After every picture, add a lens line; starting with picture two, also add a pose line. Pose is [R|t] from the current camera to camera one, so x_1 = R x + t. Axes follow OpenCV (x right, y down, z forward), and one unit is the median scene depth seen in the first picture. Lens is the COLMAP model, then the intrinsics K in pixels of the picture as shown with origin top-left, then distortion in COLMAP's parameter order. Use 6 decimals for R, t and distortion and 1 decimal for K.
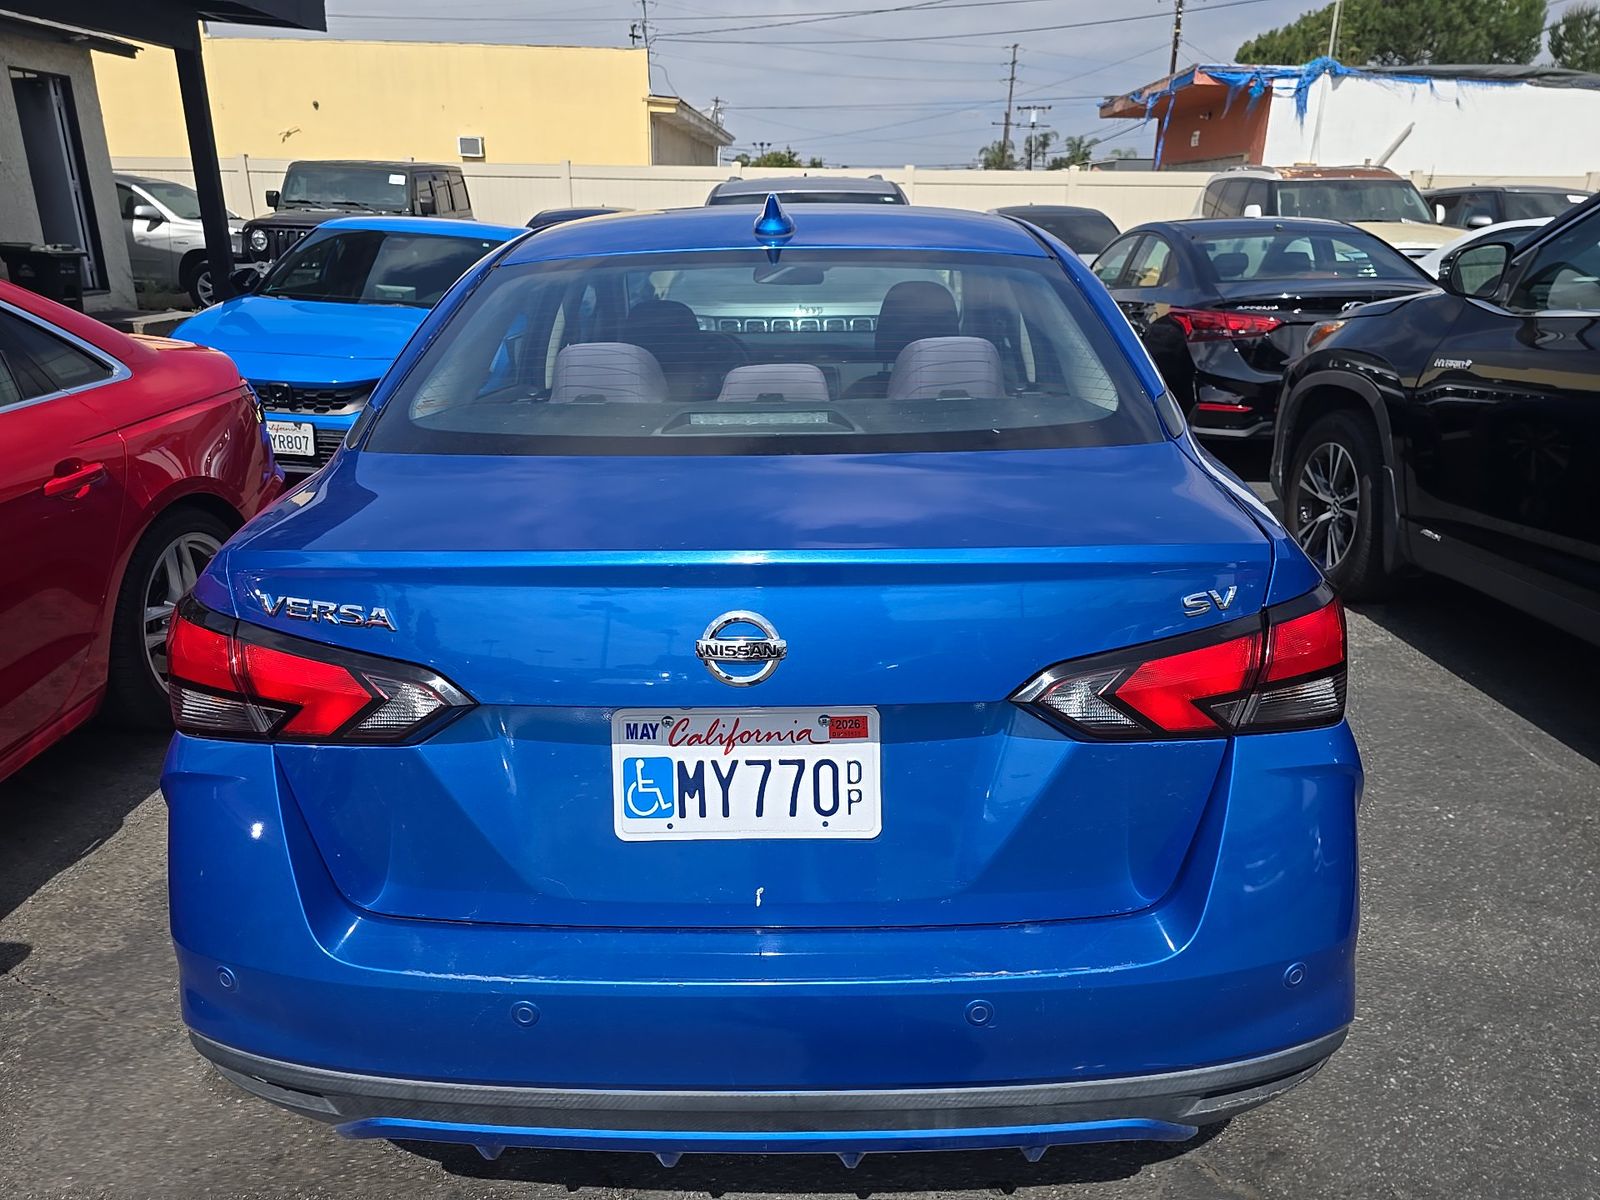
lens RADIAL K [[1081.2, 0, 800.8], [0, 1081.2, 600.4], [0, 0, 1]] dist [0.022403, -0.021177]
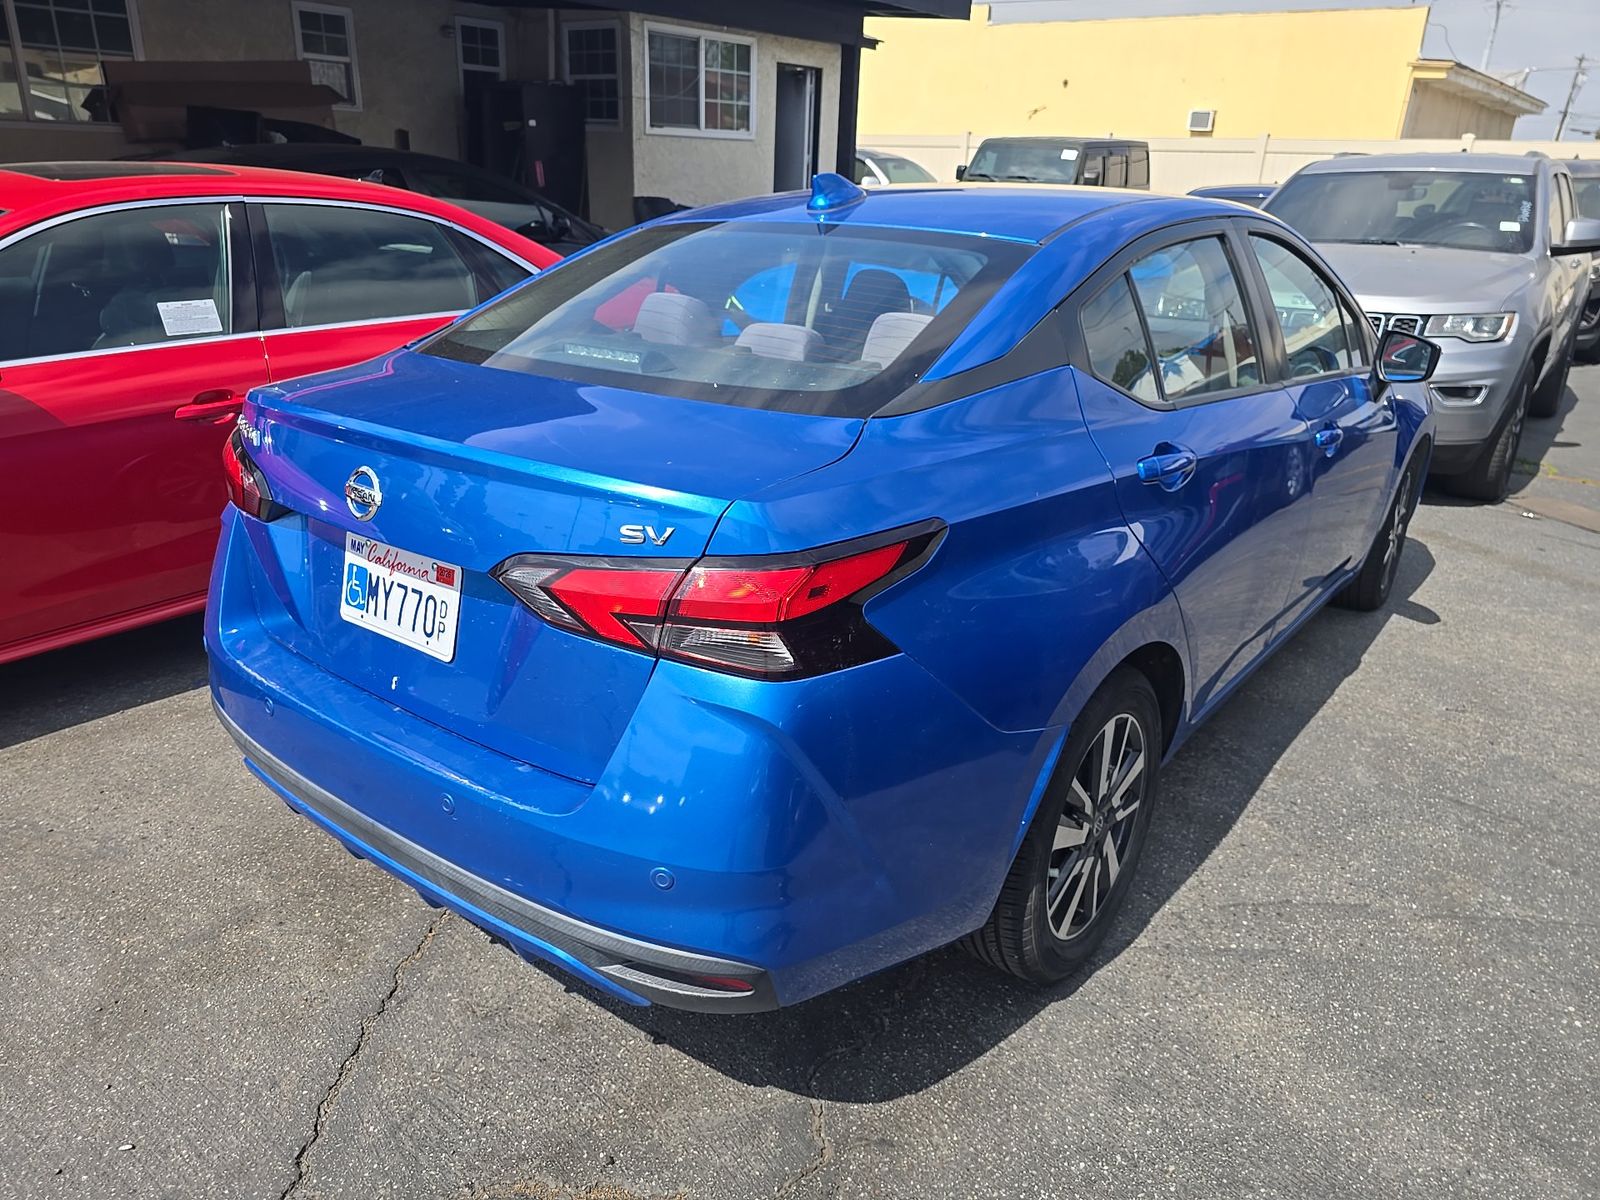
lens RADIAL K [[1081.2, 0, 796.8], [0, 1081.2, 600.5], [0, 0, 1]] dist [0.022403, -0.021177]
pose [[0.796255, 0.234337, -0.557732, 1.135330], [-0.222728, 0.970728, 0.089880, -0.069526], [0.562468, 0.052655, 0.825140, 0.138063]]
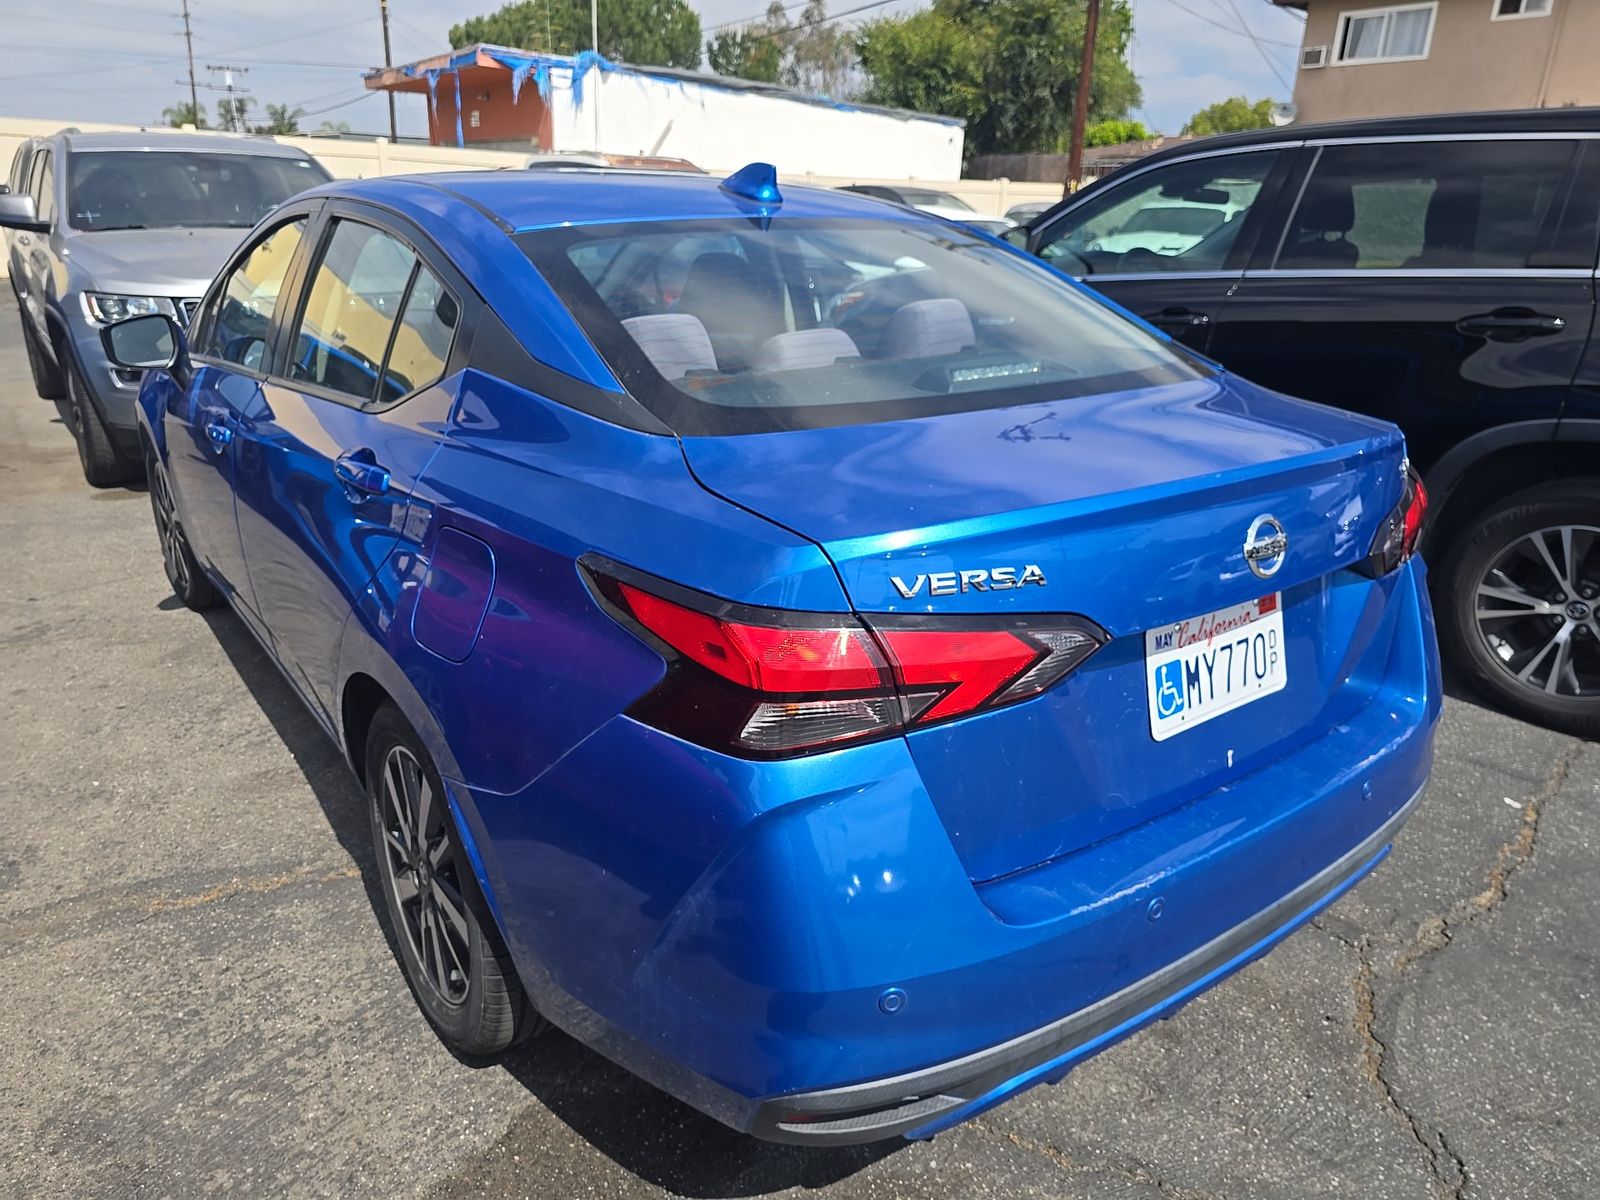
lens RADIAL K [[1081.2, 0, 793.4], [0, 1081.2, 597.7], [0, 0, 1]] dist [0.022403, -0.021177]
pose [[0.802050, -0.179652, 0.569598, -1.091319], [0.170986, 0.982839, 0.069224, -0.068668], [-0.572259, 0.041872, 0.819003, 0.286547]]
